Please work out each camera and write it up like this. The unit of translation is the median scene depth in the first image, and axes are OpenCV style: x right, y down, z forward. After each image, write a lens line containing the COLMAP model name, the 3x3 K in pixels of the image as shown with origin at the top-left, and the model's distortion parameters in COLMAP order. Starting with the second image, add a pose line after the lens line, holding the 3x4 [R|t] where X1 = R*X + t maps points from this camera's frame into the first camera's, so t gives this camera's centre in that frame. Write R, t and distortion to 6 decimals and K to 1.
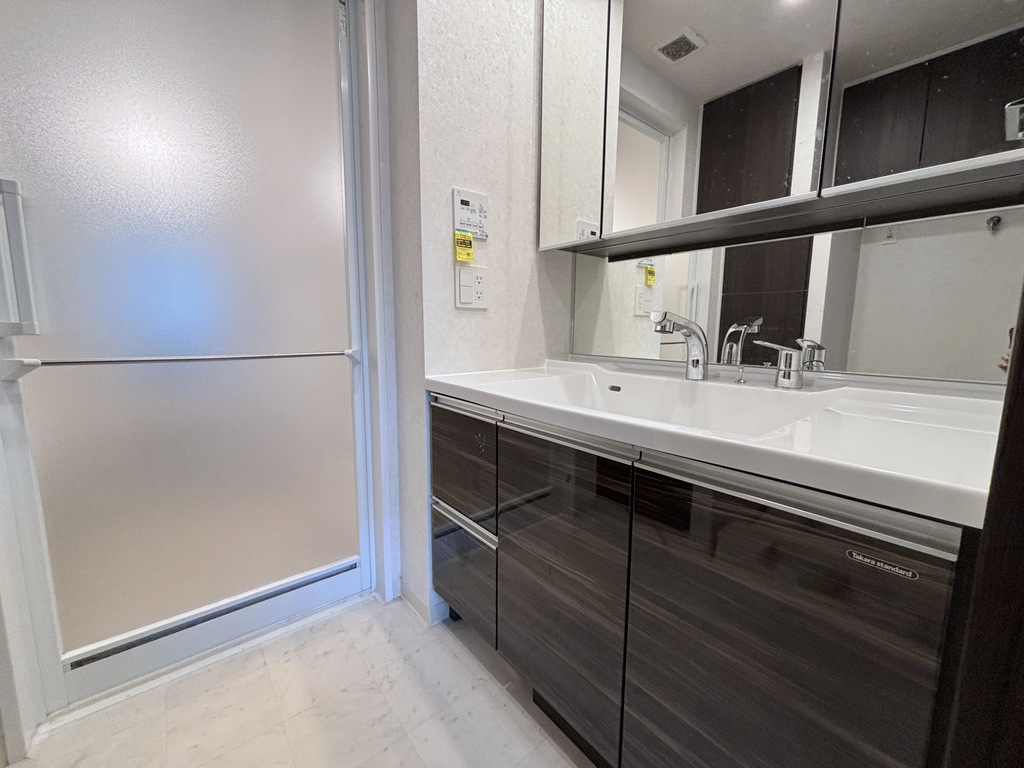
lens RADIAL K [[413.4, 0, 512.0], [0, 413.4, 384.0], [0, 0, 1]] dist [-0.000893, 0.000004]
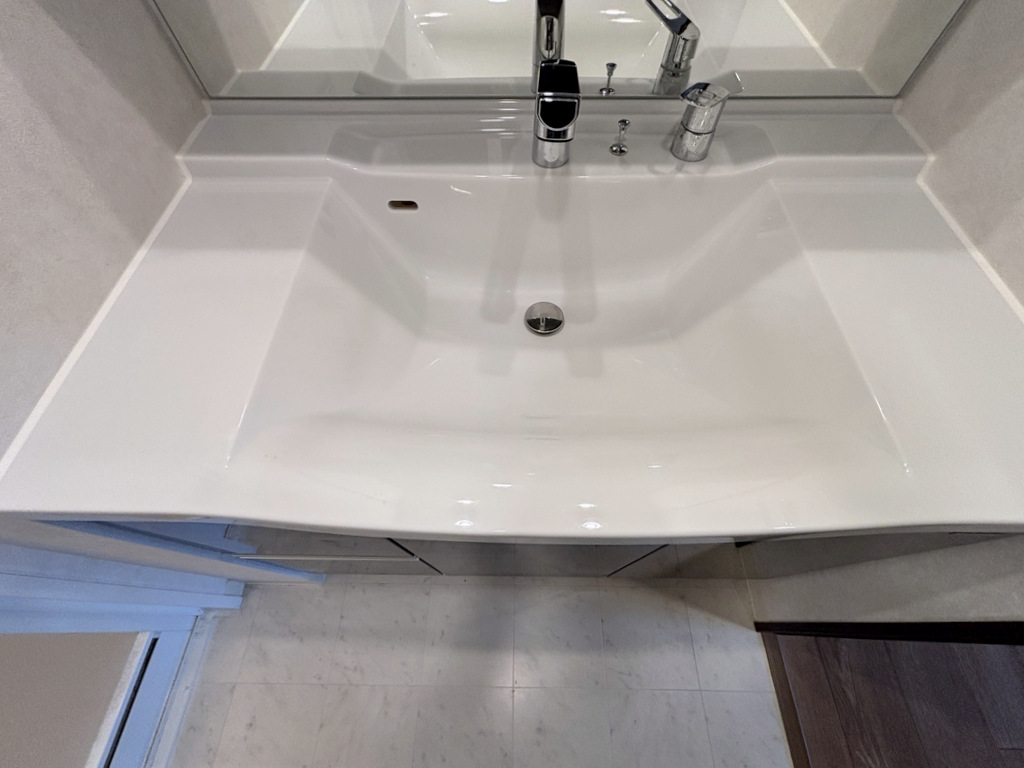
lens RADIAL K [[413.4, 0, 512.0], [0, 413.4, 384.0], [0, 0, 1]] dist [-0.000893, 0.000004]
pose [[0.650424, -0.663998, 0.368856, 0.003429], [0.111792, 0.564006, 0.818169, -0.262873], [-0.751299, -0.490921, 0.441073, 0.563164]]
